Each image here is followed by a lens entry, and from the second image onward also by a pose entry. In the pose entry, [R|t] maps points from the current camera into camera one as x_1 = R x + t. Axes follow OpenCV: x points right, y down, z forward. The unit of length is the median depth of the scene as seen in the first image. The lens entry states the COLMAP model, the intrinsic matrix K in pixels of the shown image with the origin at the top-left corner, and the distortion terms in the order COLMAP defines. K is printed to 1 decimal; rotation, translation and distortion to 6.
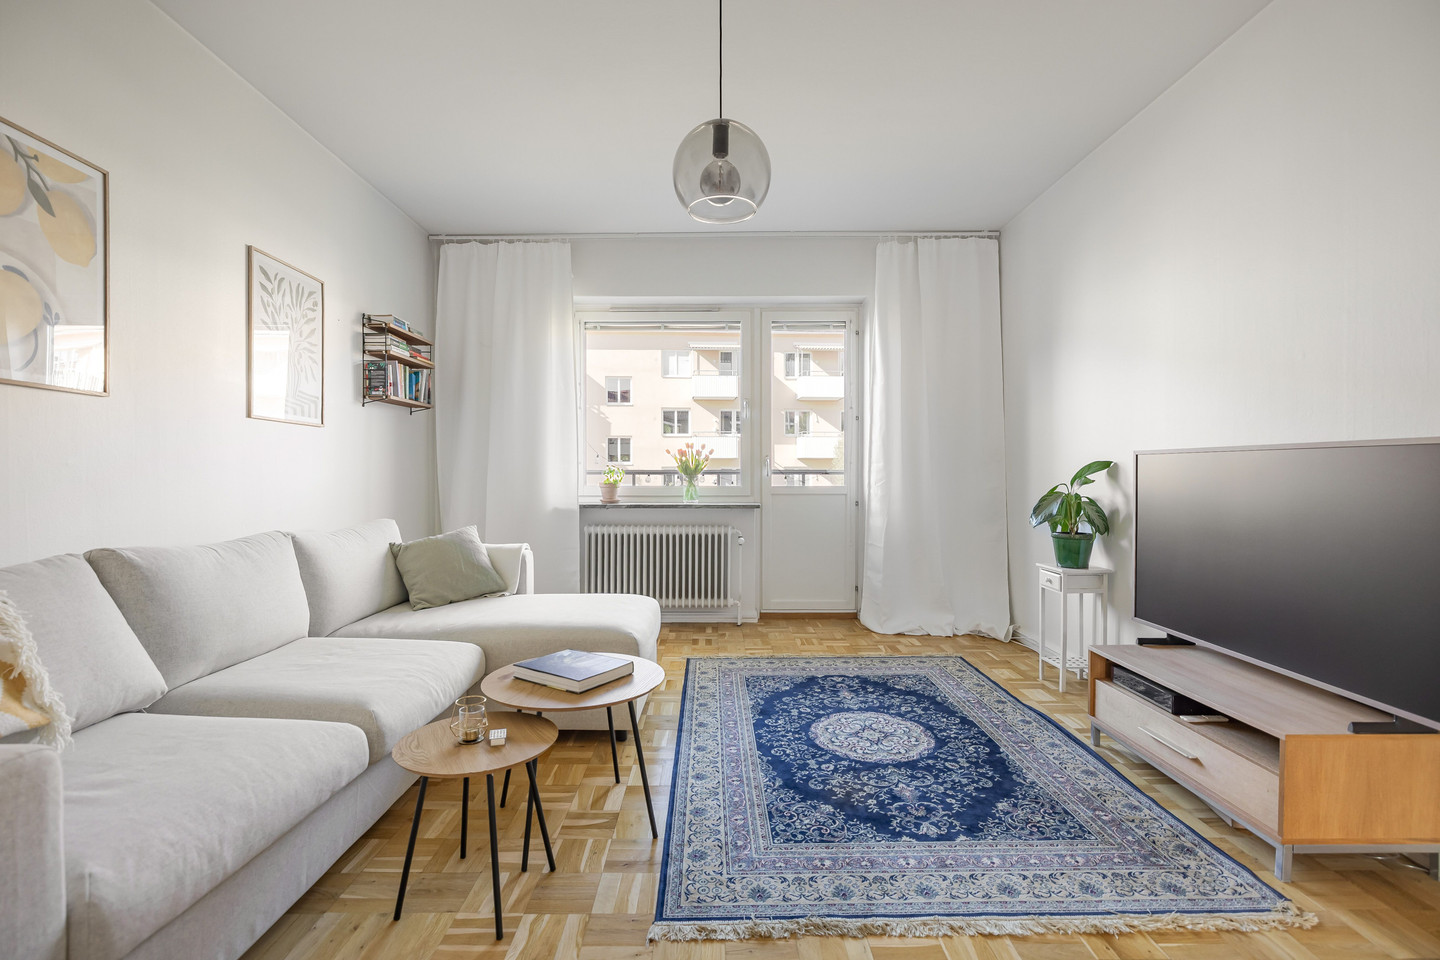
lens RADIAL K [[670.4, 0, 723.8], [0, 670.4, 481.1], [0, 0, 1]] dist [-0.005611, 0.001220]
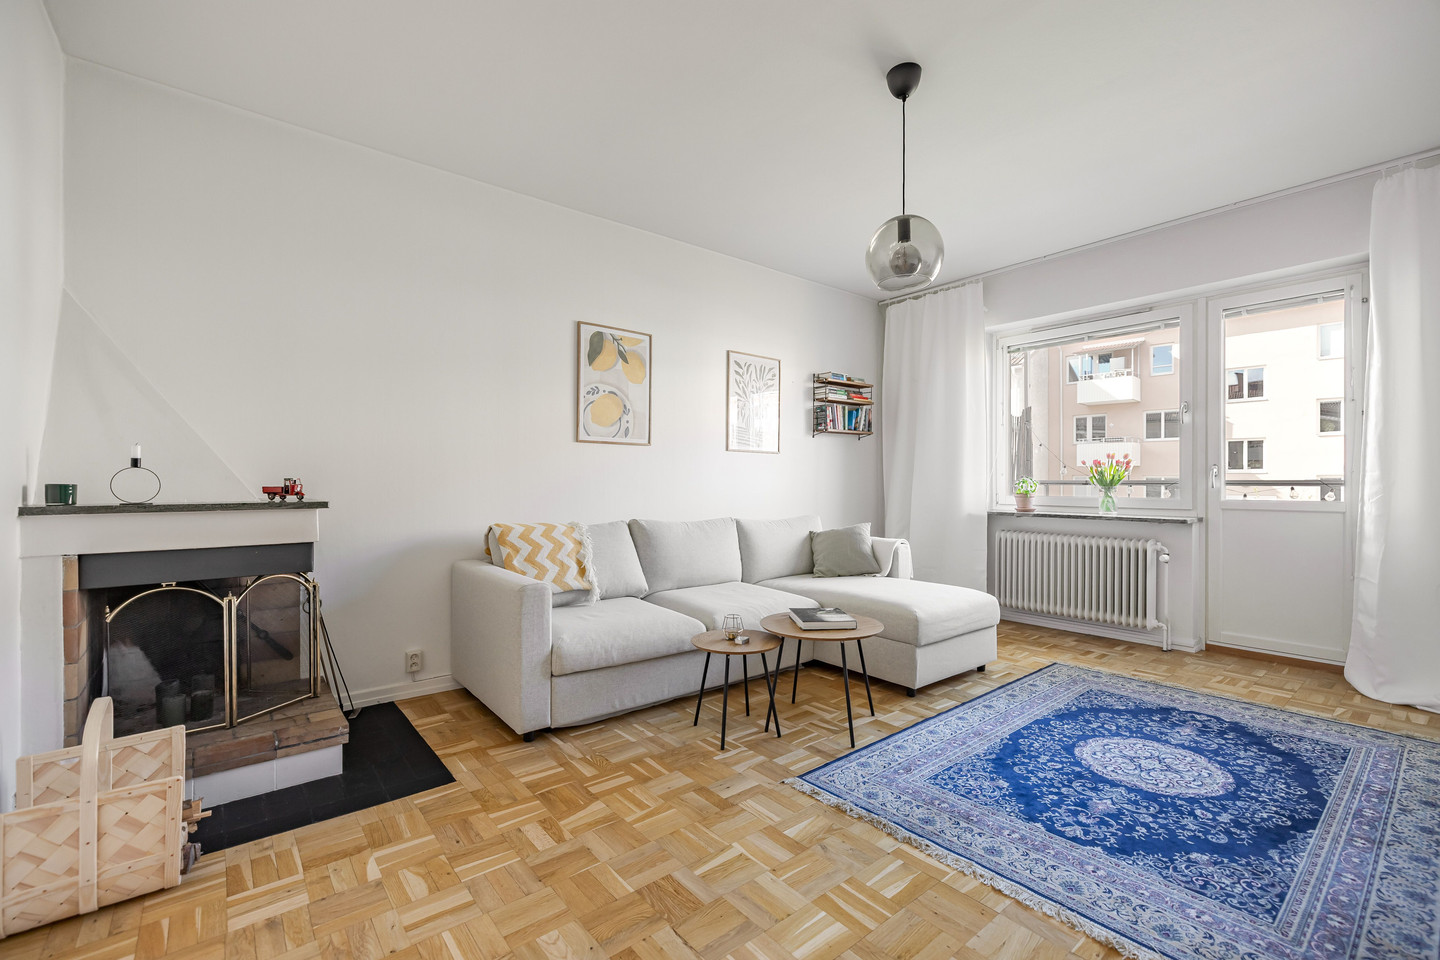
lens RADIAL K [[629.5, 0, 718.0], [0, 629.5, 481.5], [0, 0, 1]] dist [0.005465, 0.000716]
pose [[0.632209, 0.001786, -0.774796, 0.417619], [-0.011740, 0.999905, -0.007275, -0.003201], [0.774709, 0.013696, 0.632170, -0.028950]]
